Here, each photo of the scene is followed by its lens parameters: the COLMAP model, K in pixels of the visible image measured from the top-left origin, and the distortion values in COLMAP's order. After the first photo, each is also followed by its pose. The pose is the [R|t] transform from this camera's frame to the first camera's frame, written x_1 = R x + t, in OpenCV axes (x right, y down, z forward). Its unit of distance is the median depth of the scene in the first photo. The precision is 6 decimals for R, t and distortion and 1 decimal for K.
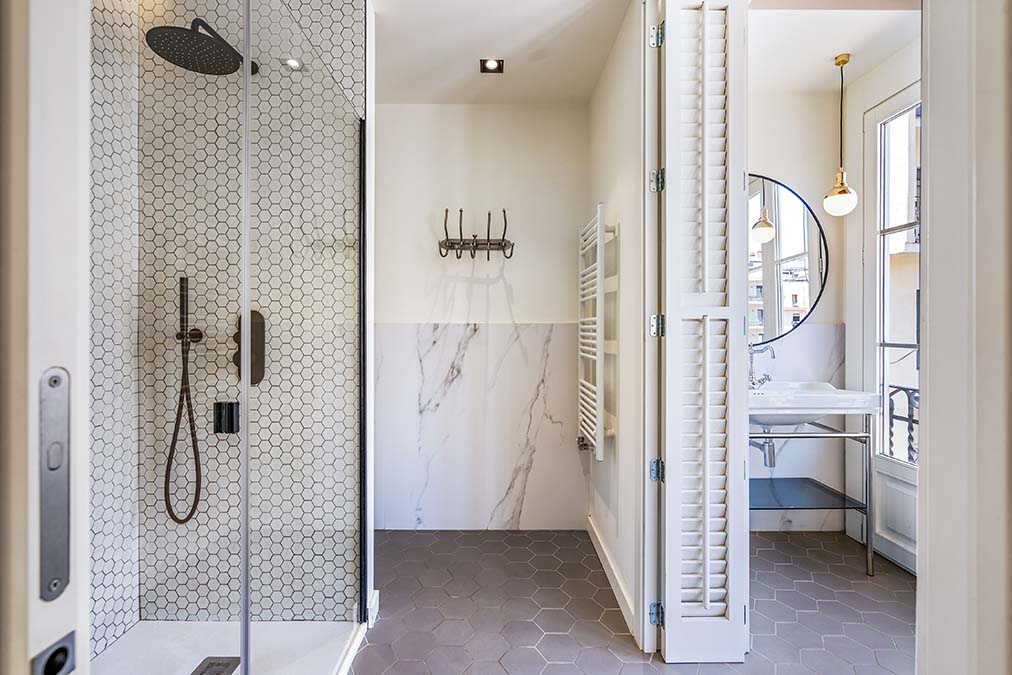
lens RADIAL K [[473.1, 0, 506.0], [0, 473.1, 337.5], [0, 0, 1]] dist [-0.001648, -0.000327]
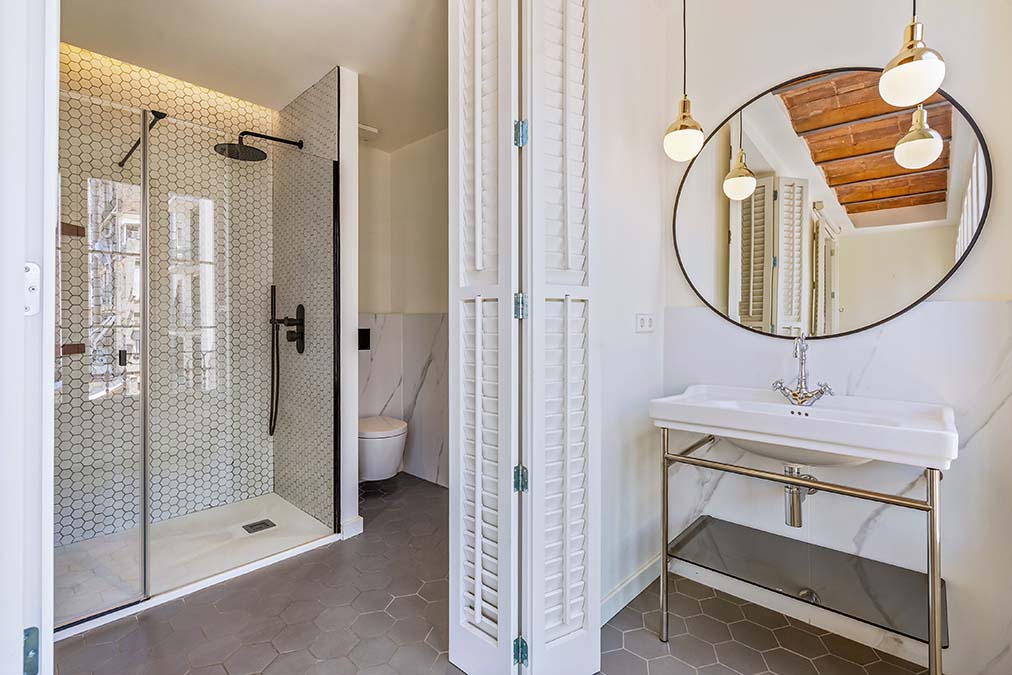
lens RADIAL K [[479.8, 0, 502.7], [0, 479.8, 323.3], [0, 0, 1]] dist [0.000831, -0.000165]
pose [[0.717517, -0.000039, -0.696541, 0.918632], [-0.010833, 0.999878, -0.011215, 0.012688], [0.696457, 0.015592, 0.717430, 0.321799]]
